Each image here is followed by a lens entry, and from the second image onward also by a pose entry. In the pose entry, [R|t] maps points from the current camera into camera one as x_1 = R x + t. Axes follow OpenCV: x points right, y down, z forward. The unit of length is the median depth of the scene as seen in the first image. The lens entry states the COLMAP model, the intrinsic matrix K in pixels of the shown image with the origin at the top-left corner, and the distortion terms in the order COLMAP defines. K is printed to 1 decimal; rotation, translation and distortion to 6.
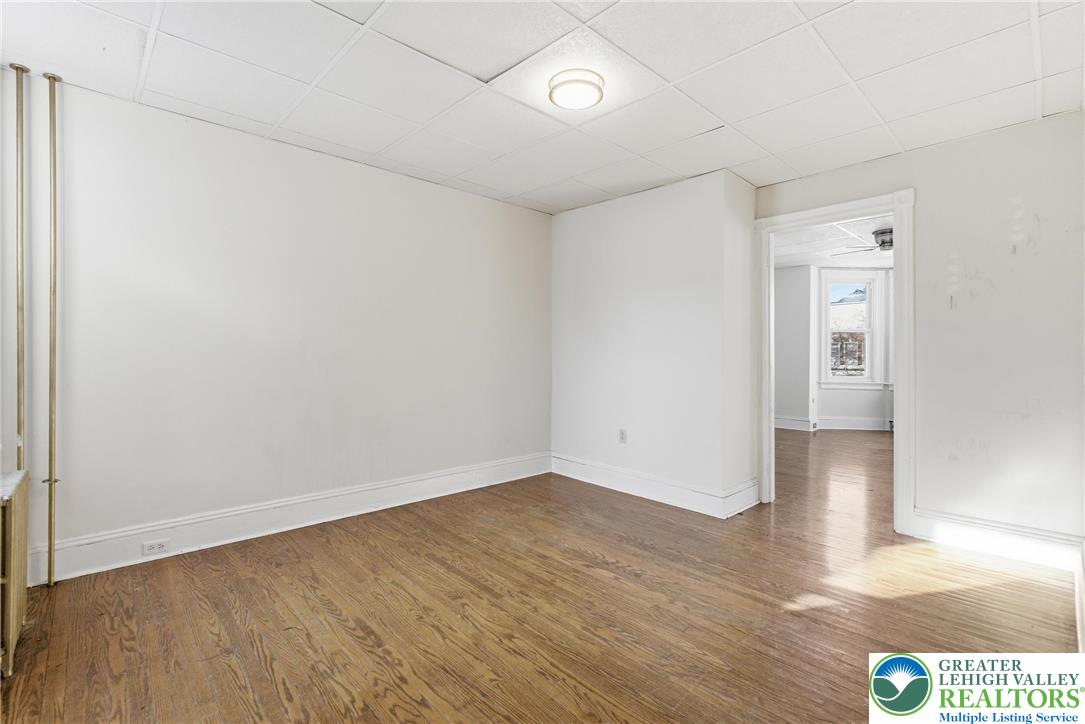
lens RADIAL K [[490.6, 0, 544.6], [0, 490.6, 356.1], [0, 0, 1]] dist [-0.002175, -0.000215]
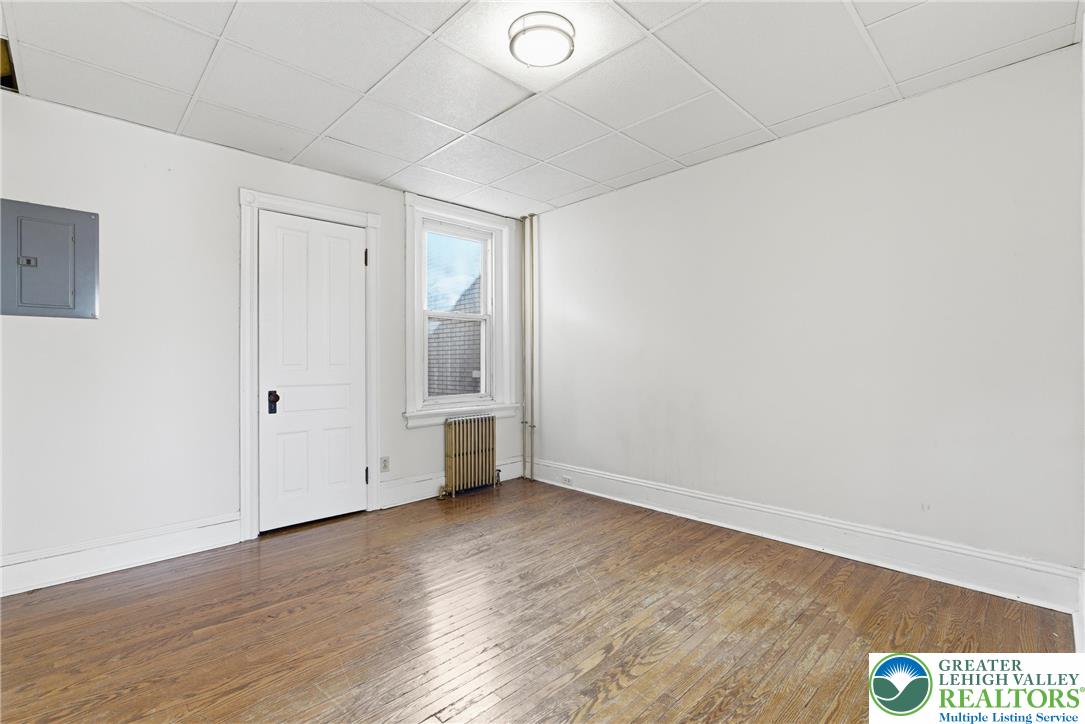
lens RADIAL K [[490.6, 0, 544.6], [0, 490.6, 356.1], [0, 0, 1]] dist [-0.002175, -0.000215]
pose [[0.019876, -0.014850, -0.999692, 0.849227], [0.002173, 0.999888, -0.014810, 0.005596], [0.999800, -0.001878, 0.019906, 0.925608]]
